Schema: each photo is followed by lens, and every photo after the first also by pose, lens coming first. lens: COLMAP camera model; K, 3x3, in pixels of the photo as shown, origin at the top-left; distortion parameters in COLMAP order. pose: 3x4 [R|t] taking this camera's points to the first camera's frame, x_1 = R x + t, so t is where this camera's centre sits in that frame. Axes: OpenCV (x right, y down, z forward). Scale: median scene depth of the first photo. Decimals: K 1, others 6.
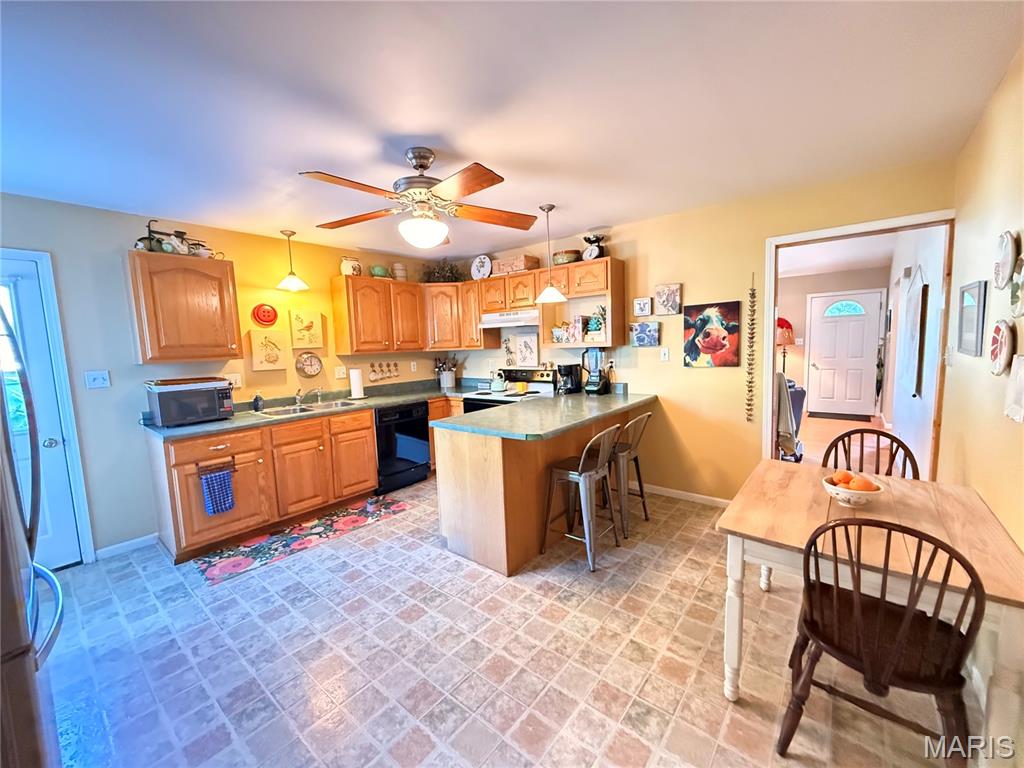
lens RADIAL K [[406.9, 0, 508.3], [0, 406.9, 386.4], [0, 0, 1]] dist [-0.000790, 0.000770]
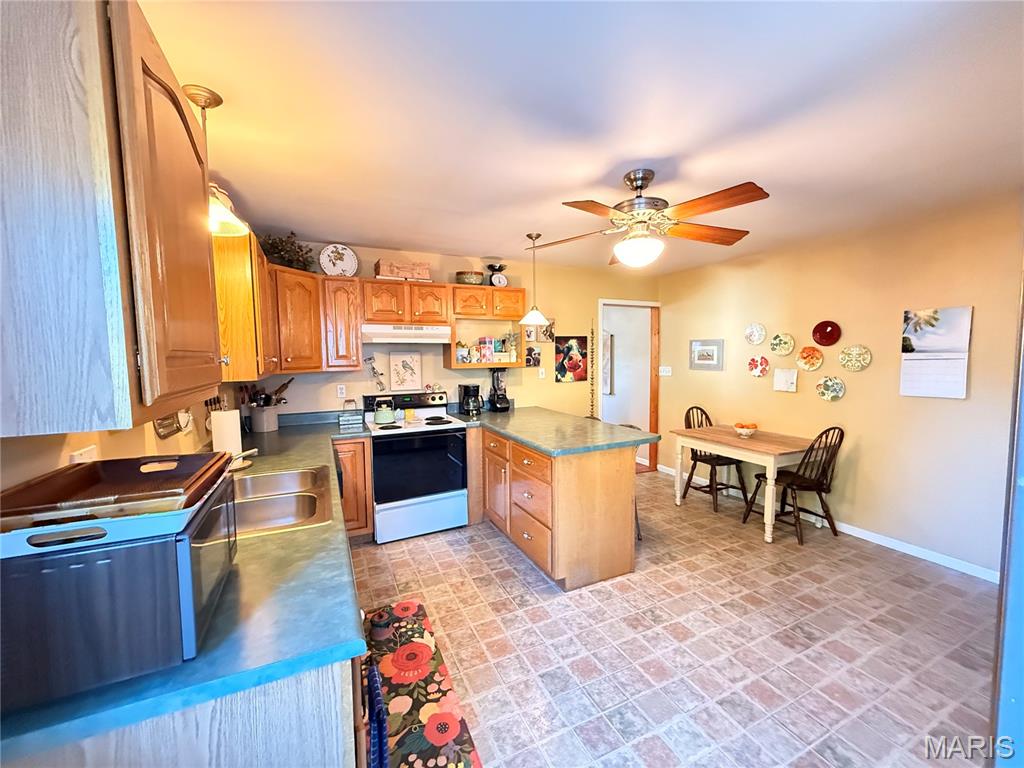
lens RADIAL K [[406.9, 0, 513.8], [0, 406.9, 386.4], [0, 0, 1]] dist [-0.000790, 0.000770]
pose [[0.428547, -0.040021, 0.902633, -0.861118], [0.090430, 0.995902, 0.001223, -0.051882], [-0.898983, 0.081101, 0.430410, 0.593463]]
